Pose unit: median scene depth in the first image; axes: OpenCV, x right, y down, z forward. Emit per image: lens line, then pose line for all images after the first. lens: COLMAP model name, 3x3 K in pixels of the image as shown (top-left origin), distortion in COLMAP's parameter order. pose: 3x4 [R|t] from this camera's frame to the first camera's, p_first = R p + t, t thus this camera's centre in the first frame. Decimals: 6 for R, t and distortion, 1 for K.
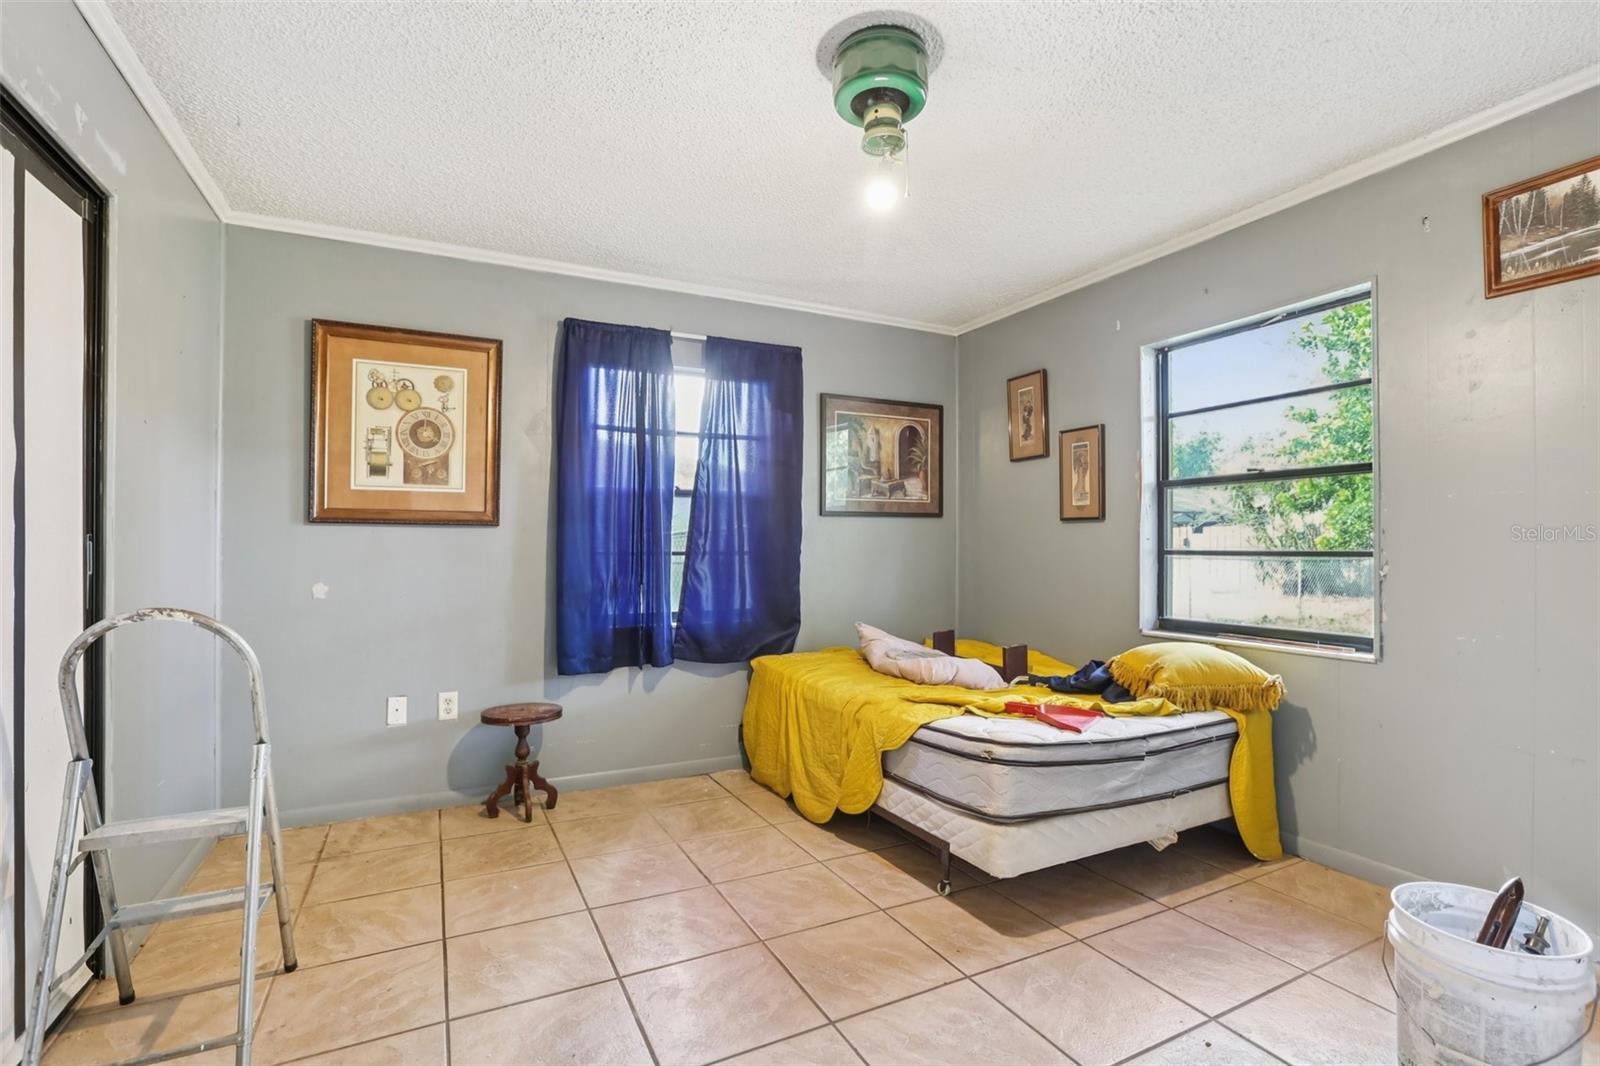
lens RADIAL K [[741.3, 0, 806.2], [0, 741.3, 536.3], [0, 0, 1]] dist [-0.059184, 0.023792]
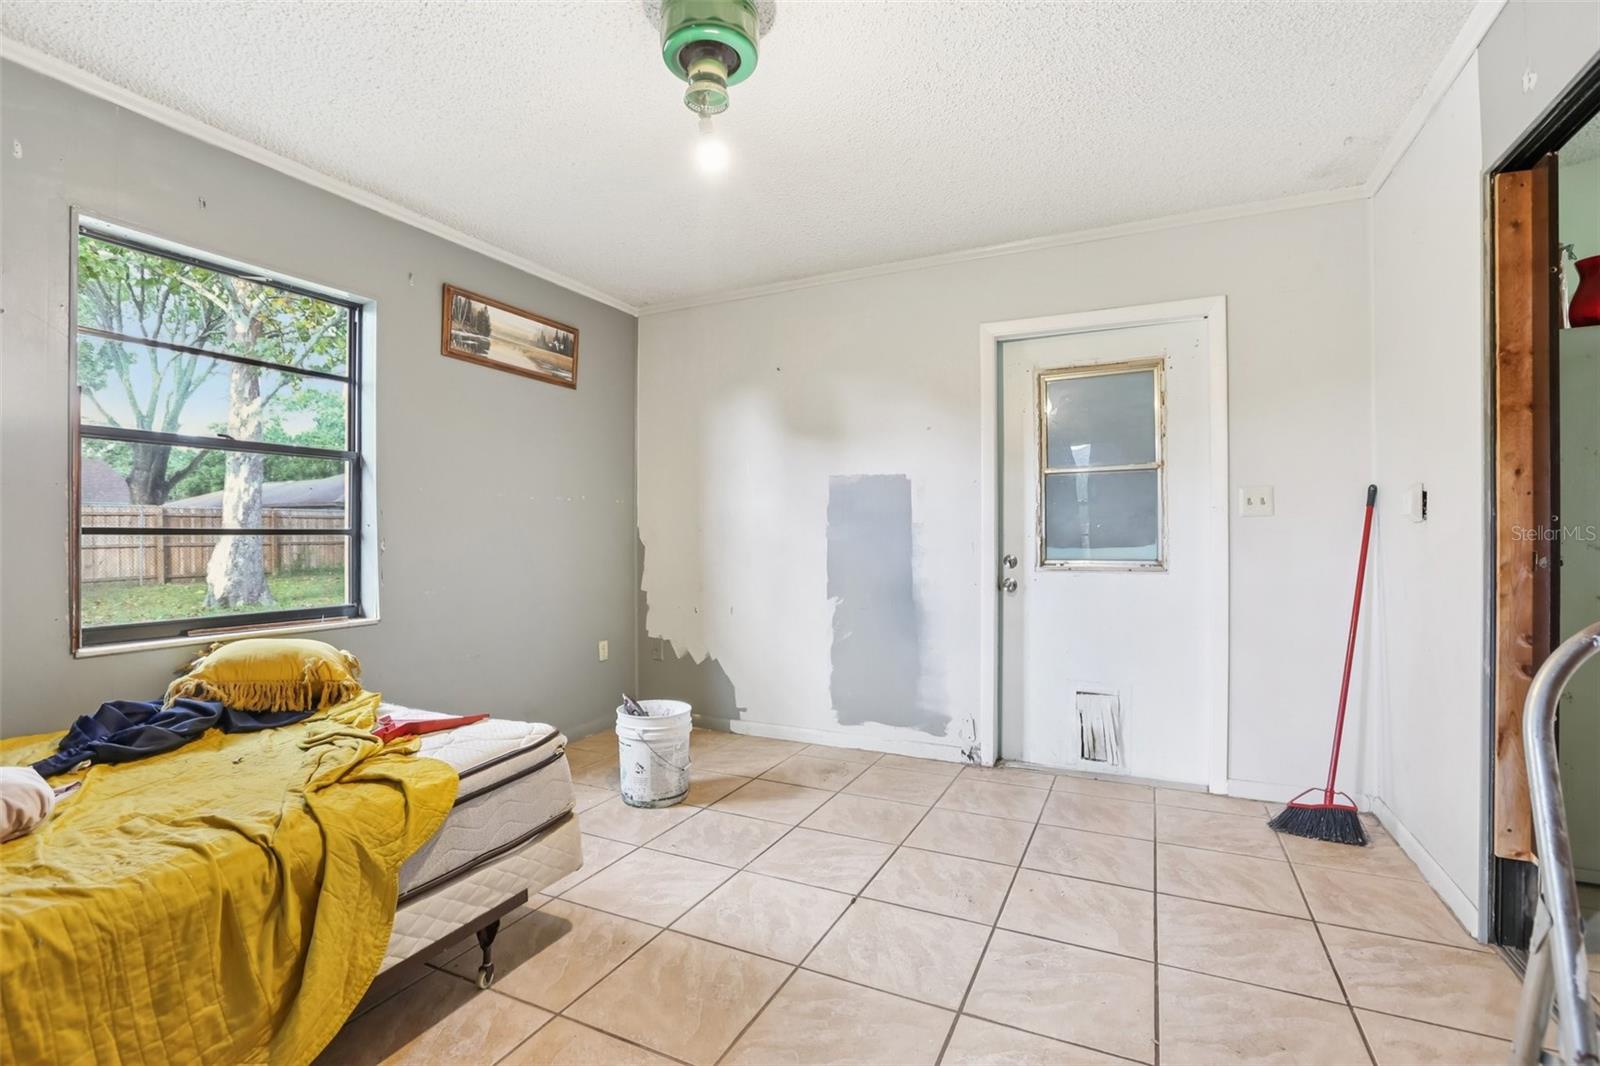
lens RADIAL K [[733.0, 0, 796.8], [0, 733.0, 527.4], [0, 0, 1]] dist [-0.056446, 0.023011]
pose [[-0.592833, 0.009213, 0.805273, -0.450433], [-0.007995, 0.999818, -0.017324, 0.024655], [-0.805286, -0.016709, -0.592651, 0.900810]]
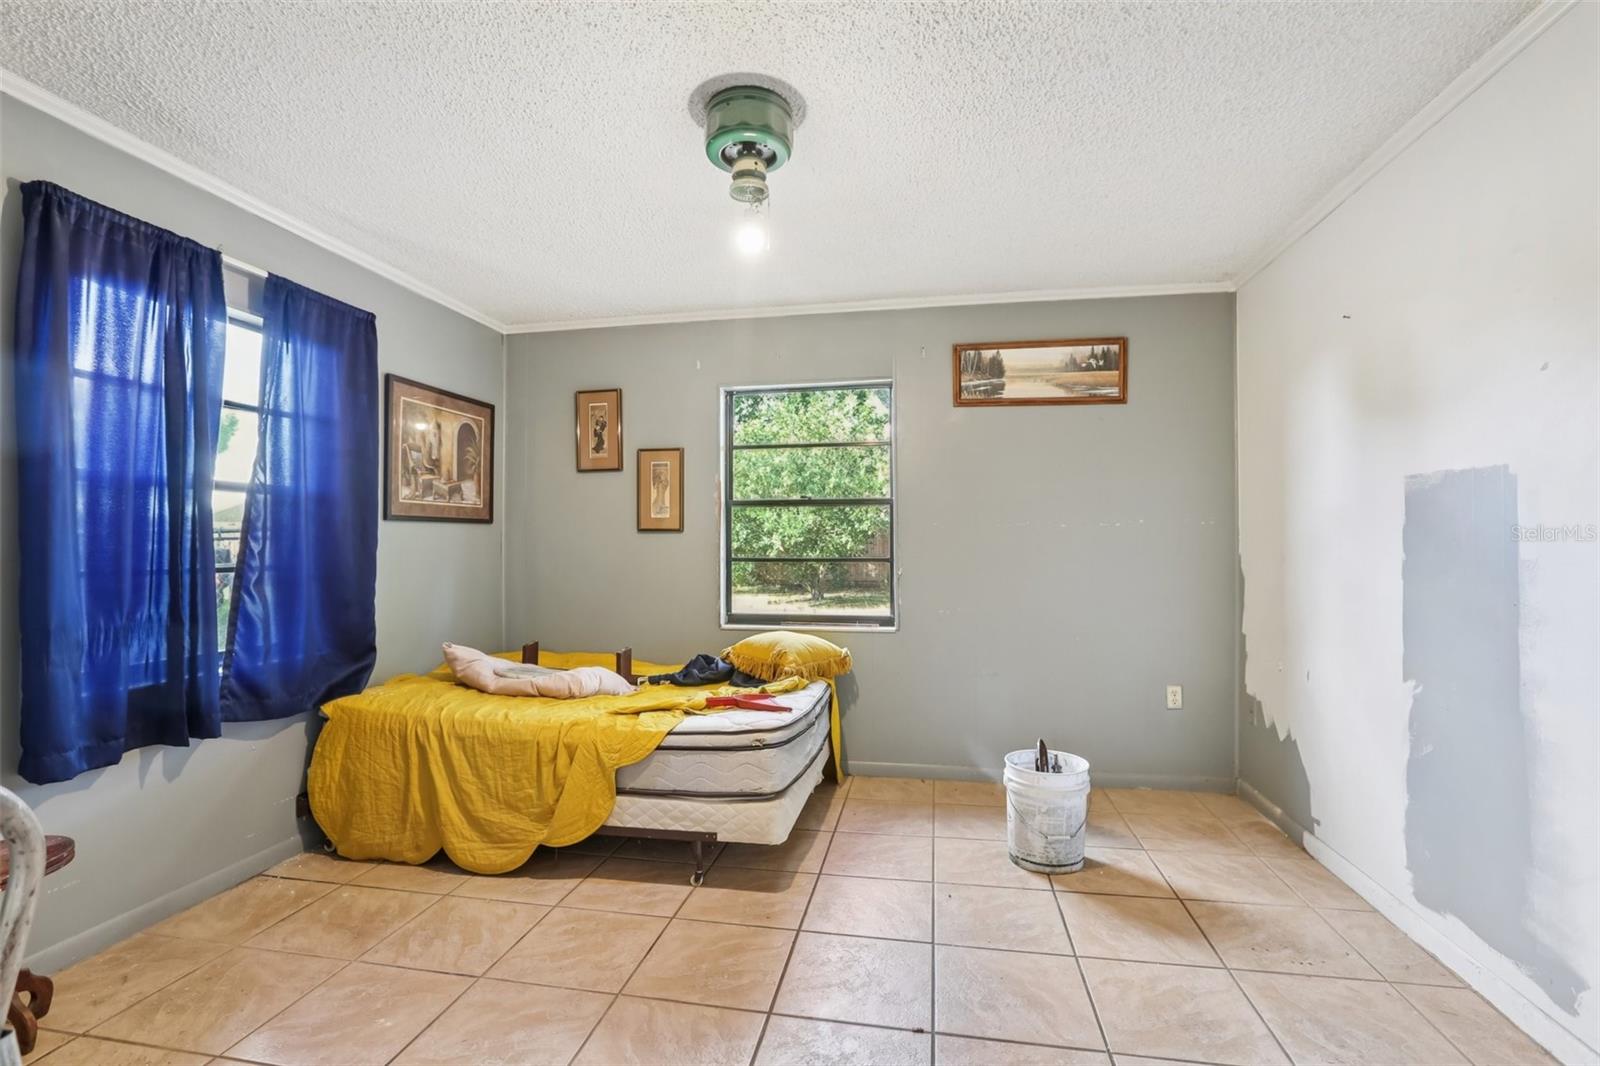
lens RADIAL K [[733.0, 0, 796.8], [0, 733.0, 527.4], [0, 0, 1]] dist [-0.056446, 0.023011]
pose [[0.609273, 0.016619, 0.792786, -0.433615], [-0.009557, 0.999862, -0.013615, -0.016602], [-0.792903, 0.000718, 0.609347, 0.178261]]
